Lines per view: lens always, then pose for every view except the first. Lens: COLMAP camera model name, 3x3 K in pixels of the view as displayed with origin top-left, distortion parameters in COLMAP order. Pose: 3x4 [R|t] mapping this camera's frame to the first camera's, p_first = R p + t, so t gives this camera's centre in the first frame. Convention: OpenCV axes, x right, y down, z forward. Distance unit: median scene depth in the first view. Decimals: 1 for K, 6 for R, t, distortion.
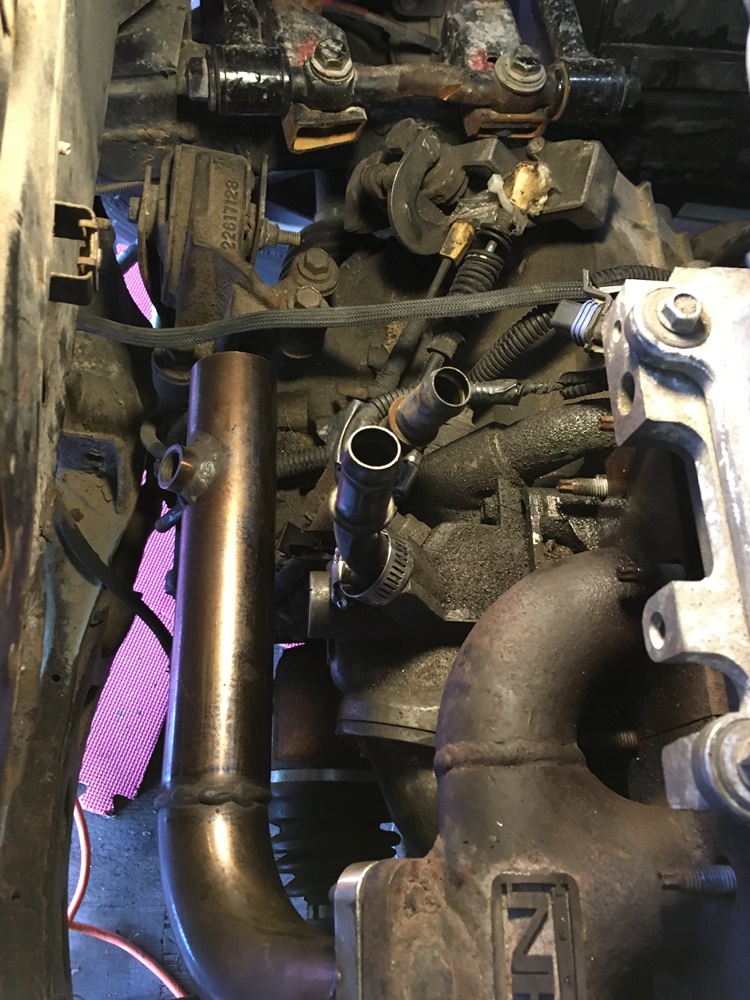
lens RADIAL K [[844.7, 0, 373.3], [0, 844.7, 499.3], [0, 0, 1]] dist [0.049925, -0.054620]
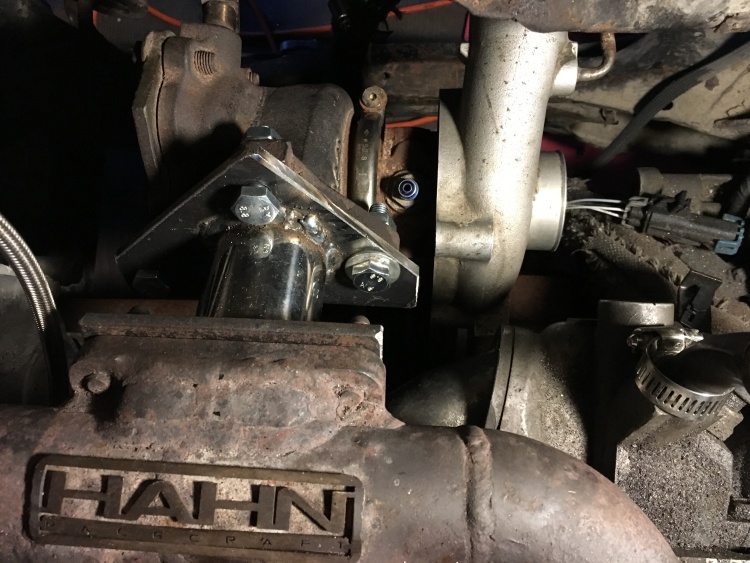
lens RADIAL K [[633.5, 0, 371.7], [0, 633.5, 281.4], [0, 0, 1]] dist [0.049925, -0.054620]
pose [[-0.056438, 0.994013, -0.093556, -0.018727], [-0.896780, -0.009281, 0.442380, 0.092137], [0.438863, 0.108866, 0.891935, 0.278660]]
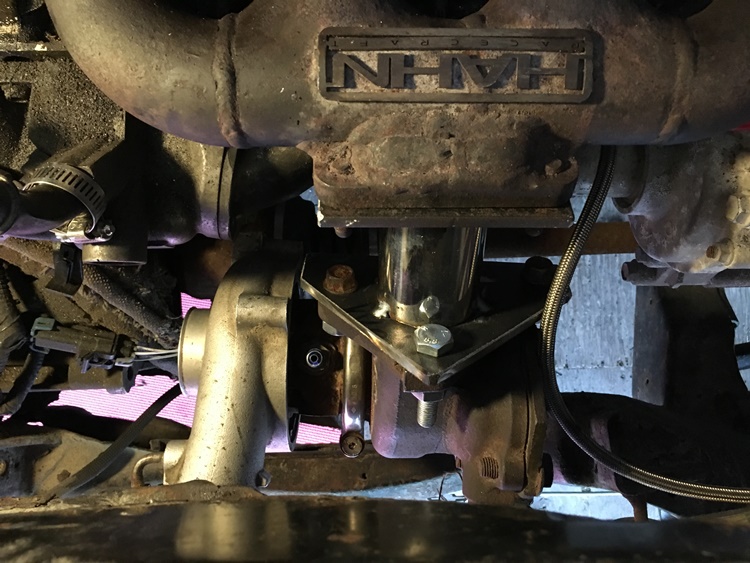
lens RADIAL K [[633.5, 0, 378.4], [0, 633.5, 282.3], [0, 0, 1]] dist [0.049925, -0.054620]
pose [[0.004847, -0.997783, -0.066382, -0.055816], [0.911873, -0.022837, 0.409836, 0.121002], [-0.410443, -0.062518, 0.909741, 0.104191]]
